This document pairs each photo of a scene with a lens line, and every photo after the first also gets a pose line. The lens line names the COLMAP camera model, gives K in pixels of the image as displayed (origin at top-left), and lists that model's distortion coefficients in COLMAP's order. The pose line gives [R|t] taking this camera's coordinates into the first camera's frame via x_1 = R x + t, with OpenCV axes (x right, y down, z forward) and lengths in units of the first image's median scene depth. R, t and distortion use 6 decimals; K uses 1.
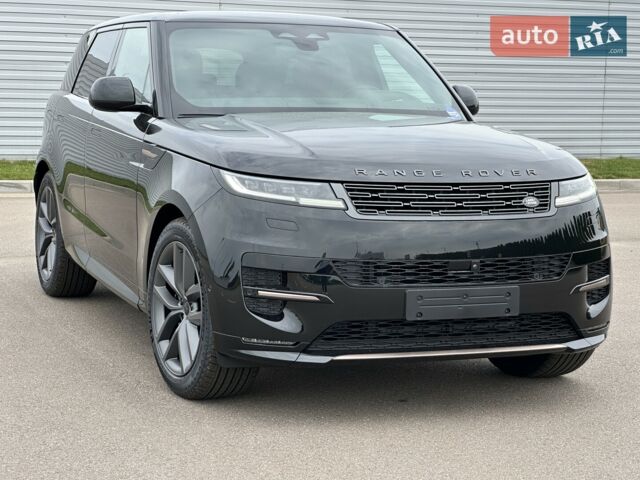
lens RADIAL K [[1498.8, 0, 320.0], [0, 1498.8, 240.0], [0, 0, 1]] dist [-0.009707, 0.251065]
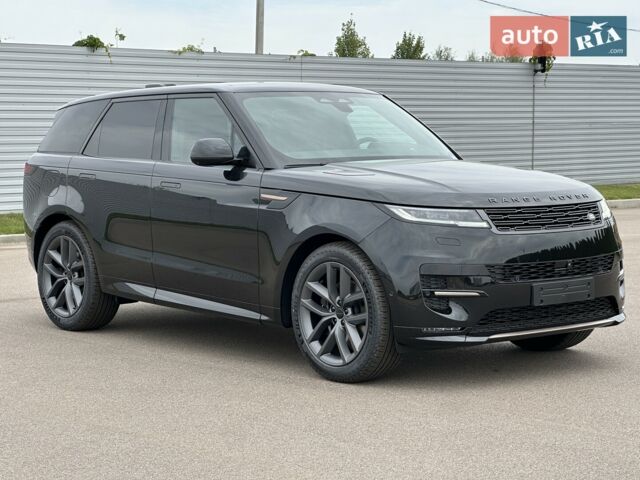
lens RADIAL K [[1498.8, 0, 320.0], [0, 1498.8, 240.0], [0, 0, 1]] dist [-0.009707, 0.251065]
pose [[0.948545, -0.055670, 0.311709, -0.539367], [0.065848, 0.997582, -0.022215, 0.010357], [-0.309719, 0.041597, 0.949918, -0.241952]]
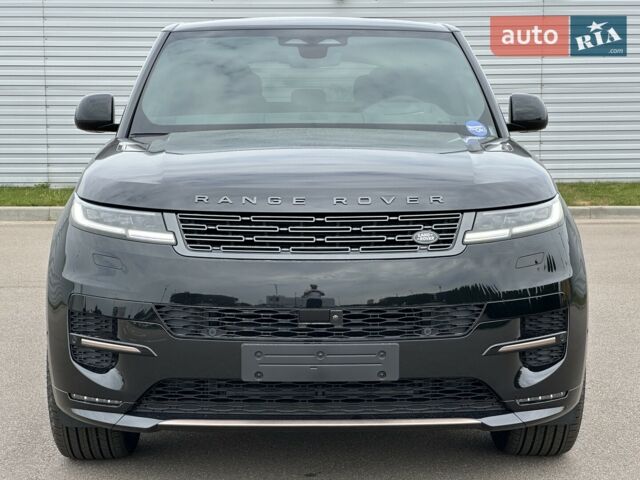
lens RADIAL K [[1498.8, 0, 320.0], [0, 1498.8, 240.0], [0, 0, 1]] dist [-0.009707, 0.251065]
pose [[0.934945, 0.010686, -0.354630, 0.375754], [-0.016292, 0.999785, -0.012825, -0.013109], [0.354417, 0.017768, 0.934919, 0.243079]]
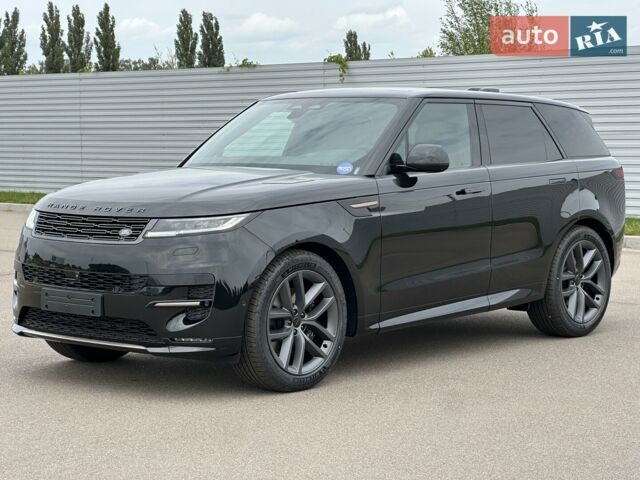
lens RADIAL K [[1498.8, 0, 320.0], [0, 1498.8, 240.0], [0, 0, 1]] dist [-0.009707, 0.251065]
pose [[0.451028, 0.042703, -0.891488, 1.402602], [-0.088075, 0.996109, 0.003155, -0.038568], [0.888153, 0.077095, 0.453034, 0.569647]]
